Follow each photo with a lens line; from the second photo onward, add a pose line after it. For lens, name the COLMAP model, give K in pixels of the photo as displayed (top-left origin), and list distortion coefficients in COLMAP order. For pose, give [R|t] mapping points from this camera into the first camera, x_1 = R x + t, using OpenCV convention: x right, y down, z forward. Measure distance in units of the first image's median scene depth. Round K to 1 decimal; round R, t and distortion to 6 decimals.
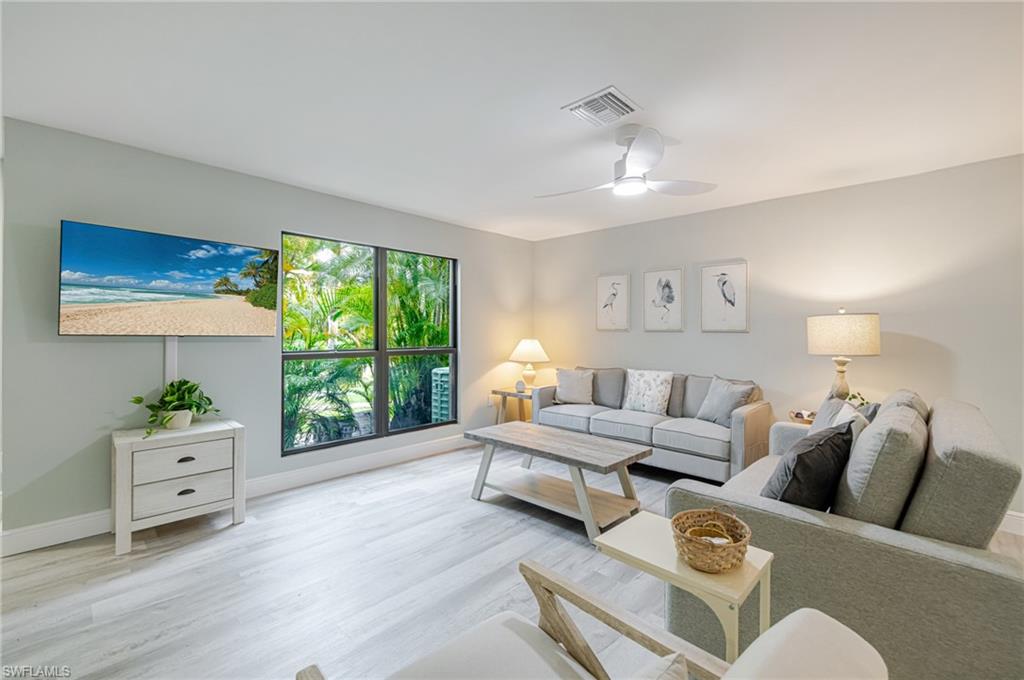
lens RADIAL K [[438.5, 0, 510.9], [0, 438.5, 328.9], [0, 0, 1]] dist [0.001053, -0.000388]
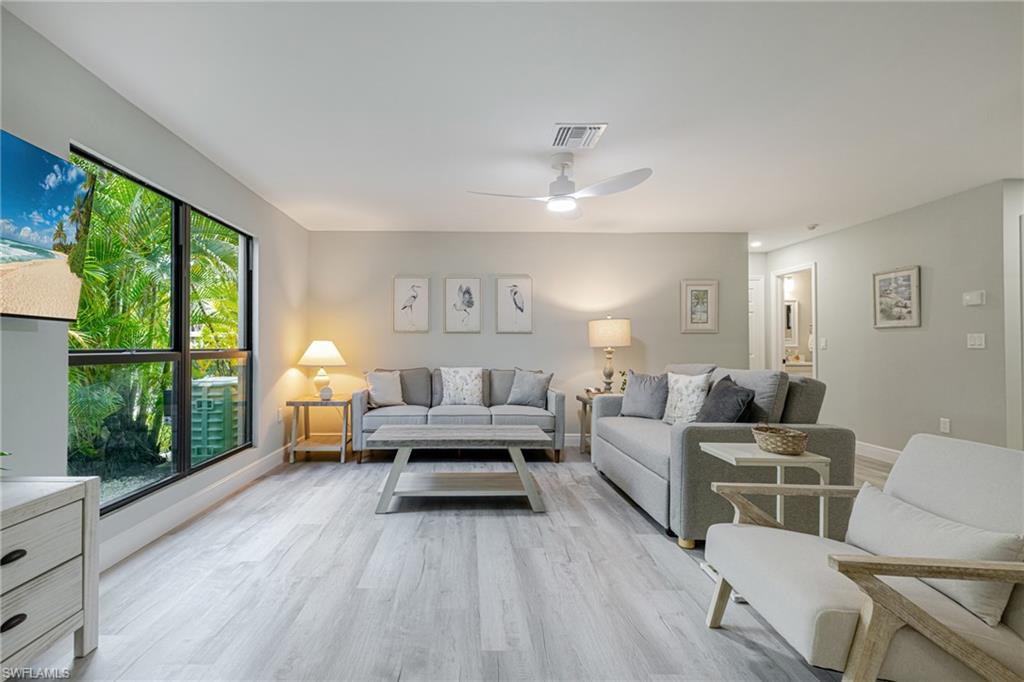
lens RADIAL K [[438.5, 0, 496.1], [0, 438.5, 337.4], [0, 0, 1]] dist [0.001053, -0.000388]
pose [[0.721386, 0.006554, 0.692502, -0.360758], [0.000034, 0.999955, -0.009500, 0.028020], [-0.692533, 0.006877, 0.721353, 0.135973]]
